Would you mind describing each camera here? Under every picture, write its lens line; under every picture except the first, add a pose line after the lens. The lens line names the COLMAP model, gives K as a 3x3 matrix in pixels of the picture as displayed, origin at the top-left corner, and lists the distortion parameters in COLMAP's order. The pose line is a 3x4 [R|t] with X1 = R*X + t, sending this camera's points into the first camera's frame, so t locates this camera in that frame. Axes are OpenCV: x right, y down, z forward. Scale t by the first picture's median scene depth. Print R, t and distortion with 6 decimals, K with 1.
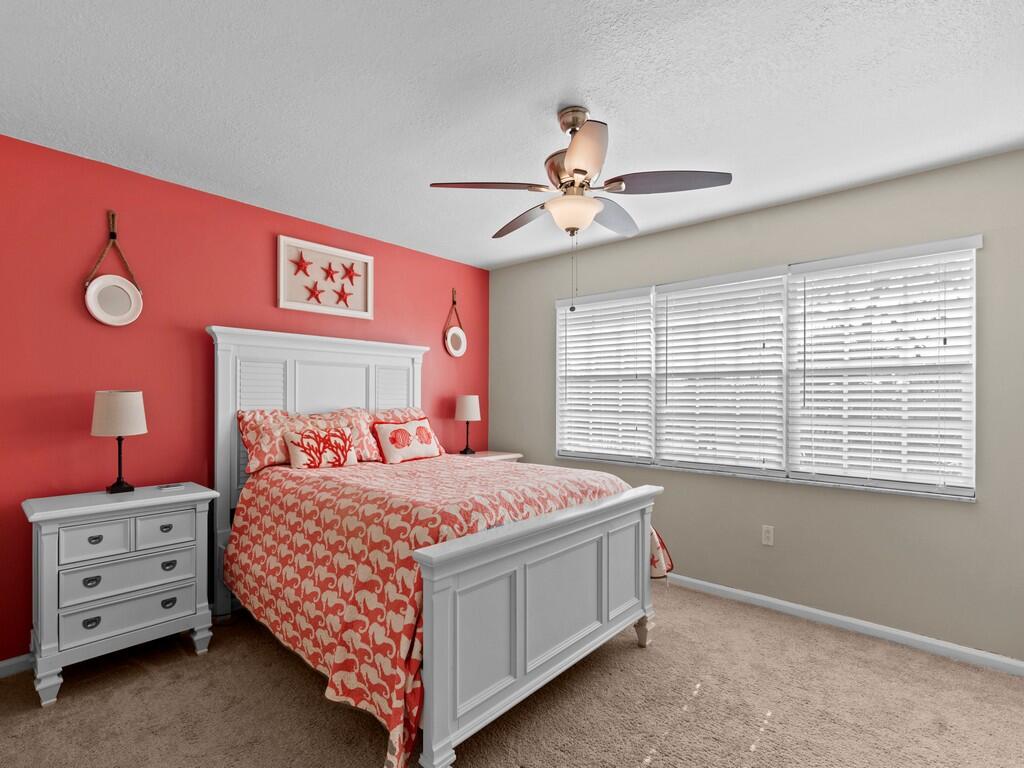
lens RADIAL K [[477.8, 0, 510.6], [0, 477.8, 409.6], [0, 0, 1]] dist [-0.002831, -0.000460]
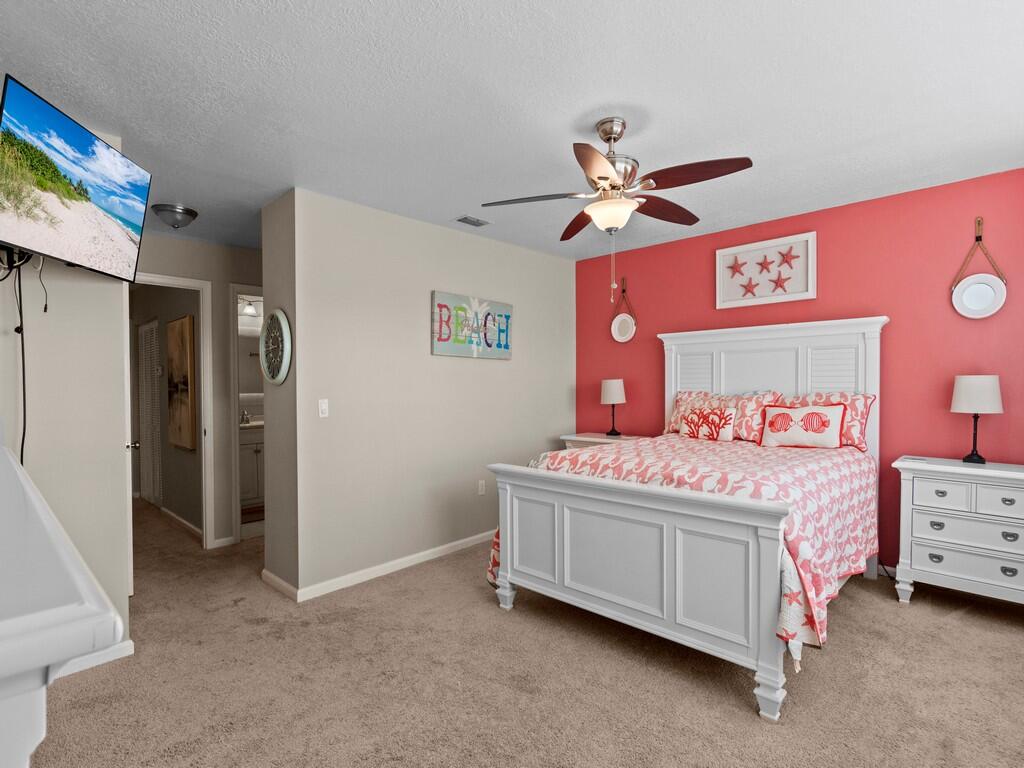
lens RADIAL K [[484.5, 0, 487.0], [0, 484.5, 388.6], [0, 0, 1]] dist [-0.000504, -0.000744]
pose [[-0.016547, 0.017531, -0.999709, 0.749440], [-0.004921, 0.999833, 0.017614, -0.024058], [0.999851, 0.005211, -0.016458, 0.399885]]
